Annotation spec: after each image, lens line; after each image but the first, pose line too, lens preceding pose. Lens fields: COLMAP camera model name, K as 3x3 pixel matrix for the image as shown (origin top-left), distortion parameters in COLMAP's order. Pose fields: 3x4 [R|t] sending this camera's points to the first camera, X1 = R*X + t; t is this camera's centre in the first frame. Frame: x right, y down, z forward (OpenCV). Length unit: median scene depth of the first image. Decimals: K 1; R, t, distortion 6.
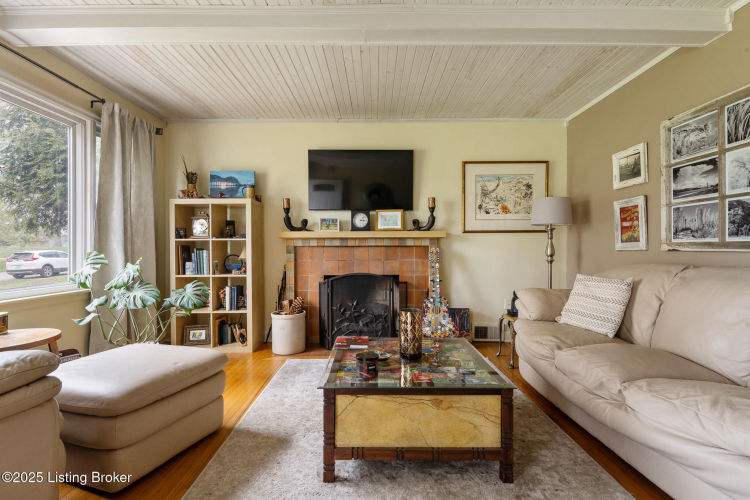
lens RADIAL K [[350.6, 0, 373.7], [0, 350.6, 251.6], [0, 0, 1]] dist [-0.006965, -0.007008]
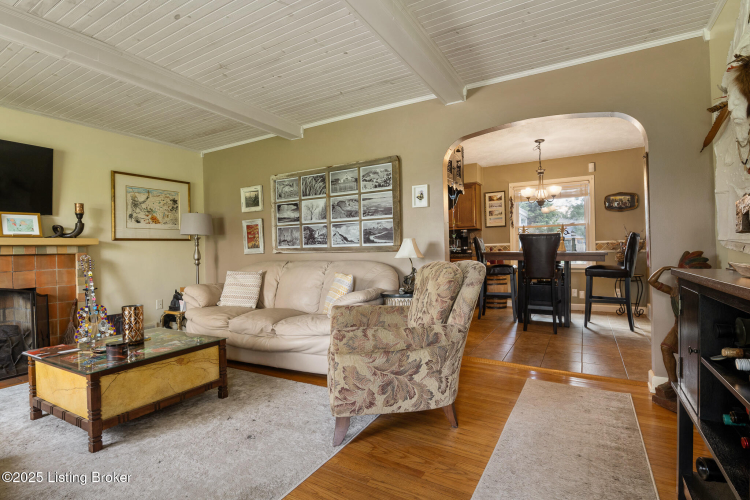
lens RADIAL K [[350.6, 0, 371.2], [0, 350.6, 250.1], [0, 0, 1]] dist [-0.006965, -0.007008]
pose [[0.498025, -0.011507, 0.867086, -0.282684], [0.031189, 0.999503, -0.004650, 0.002975], [-0.866602, 0.029360, 0.498136, -0.173739]]
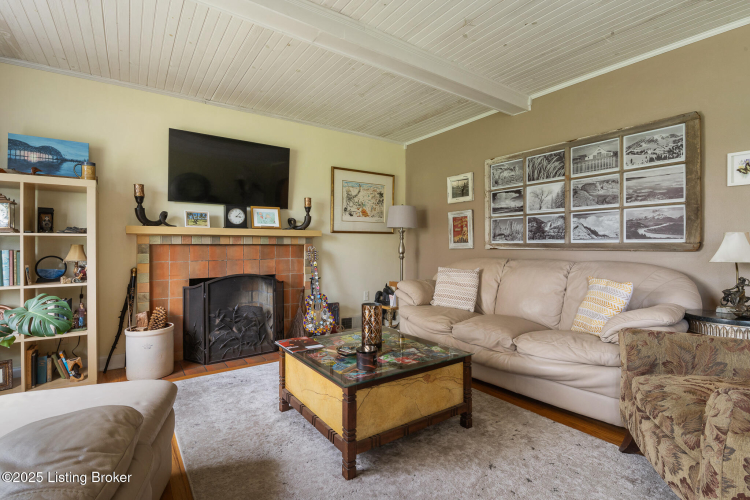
lens RADIAL K [[350.6, 0, 377.9], [0, 350.6, 243.5], [0, 0, 1]] dist [-0.006965, -0.007008]
pose [[0.821223, 0.006170, 0.570574, -0.270243], [0.003964, 0.999856, -0.016518, -0.002388], [-0.570593, 0.015827, 0.821080, 0.046320]]
